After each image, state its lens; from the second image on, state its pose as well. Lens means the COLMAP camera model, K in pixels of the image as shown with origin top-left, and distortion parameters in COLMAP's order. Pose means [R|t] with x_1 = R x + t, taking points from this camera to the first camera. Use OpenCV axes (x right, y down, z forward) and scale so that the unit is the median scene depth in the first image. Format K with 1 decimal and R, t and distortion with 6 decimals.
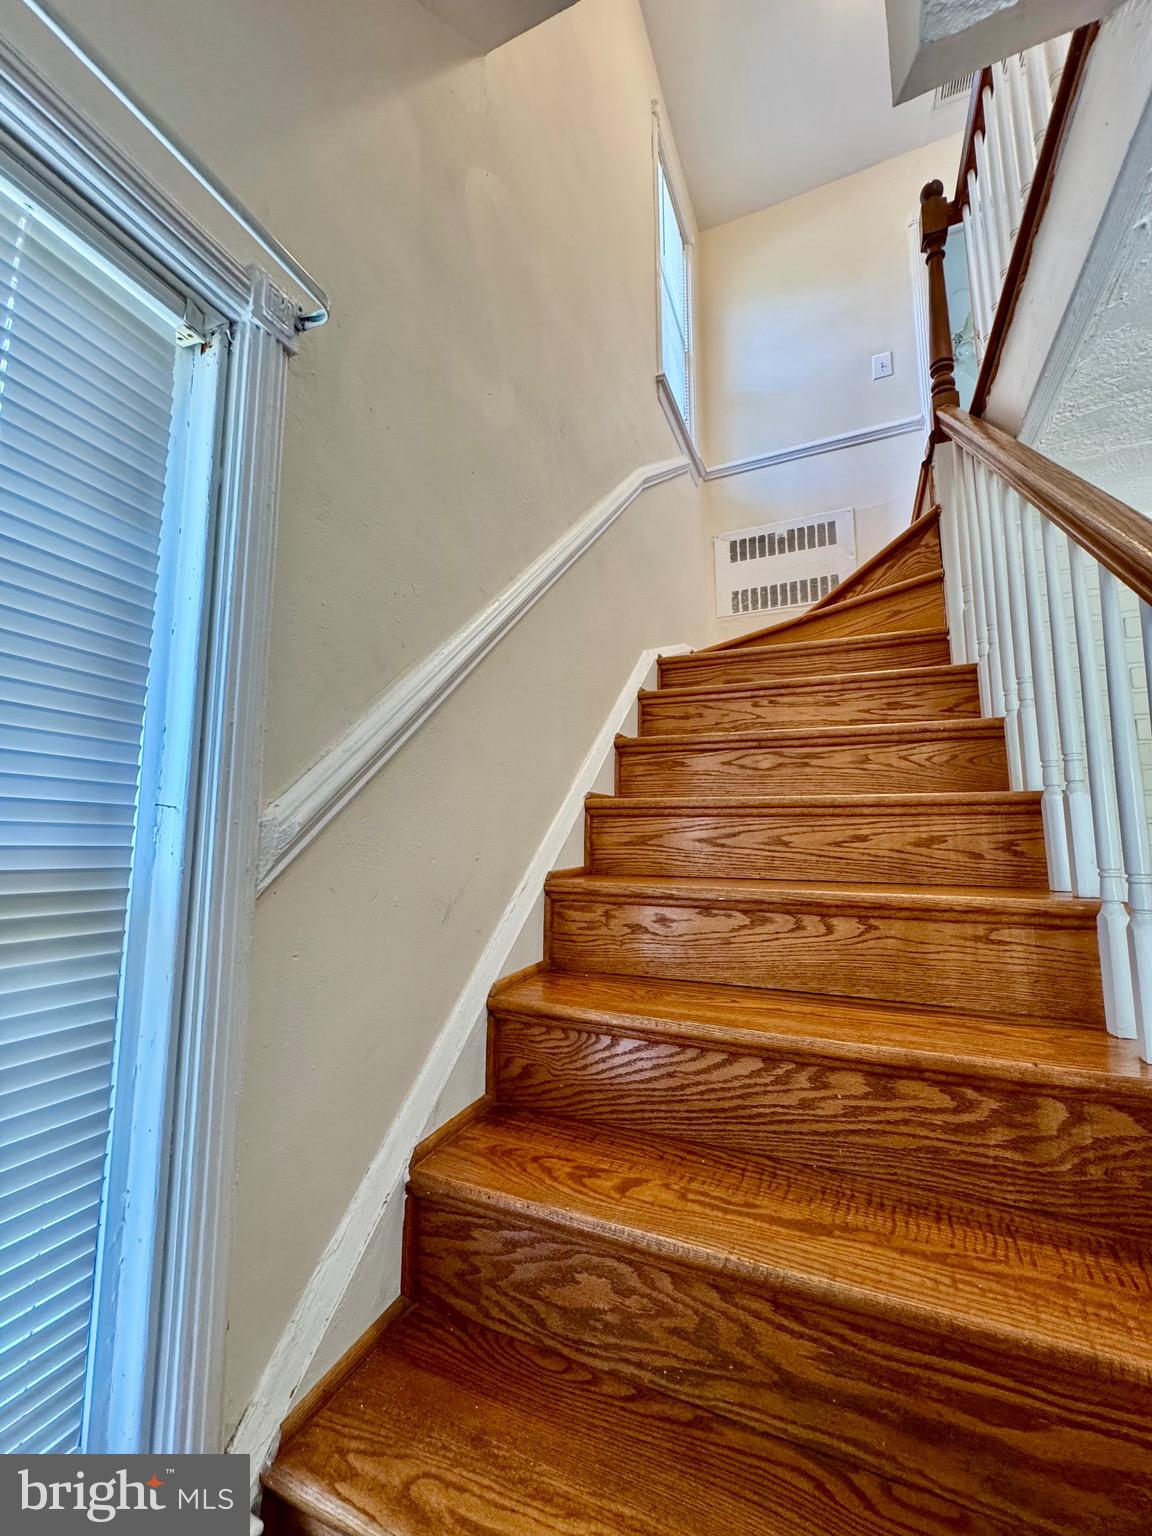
lens RADIAL K [[613.2, 0, 576.5], [0, 613.2, 768.9], [0, 0, 1]] dist [-0.001438, 0.000478]
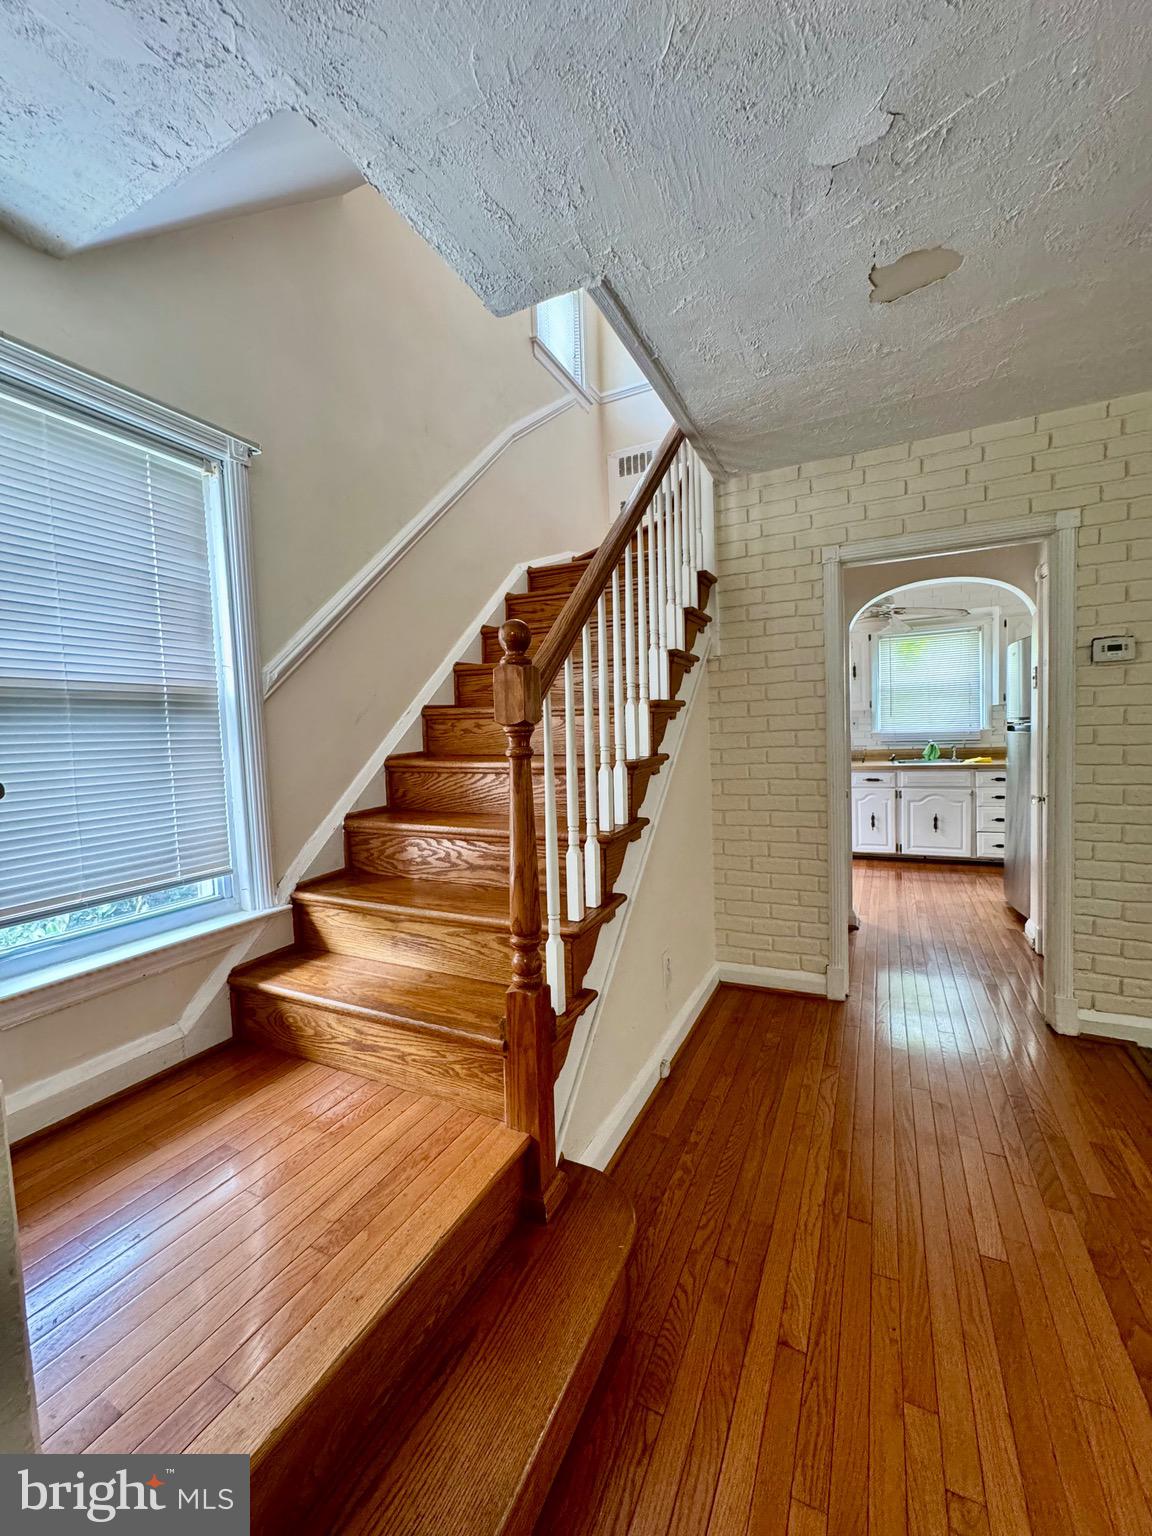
lens RADIAL K [[613.2, 0, 577.5], [0, 613.2, 767.8], [0, 0, 1]] dist [-0.001438, 0.000478]
pose [[0.998494, -0.033320, -0.043576, 0.700825], [0.040796, 0.982112, 0.183828, 0.045172], [0.036672, -0.185329, 0.981992, -1.197701]]
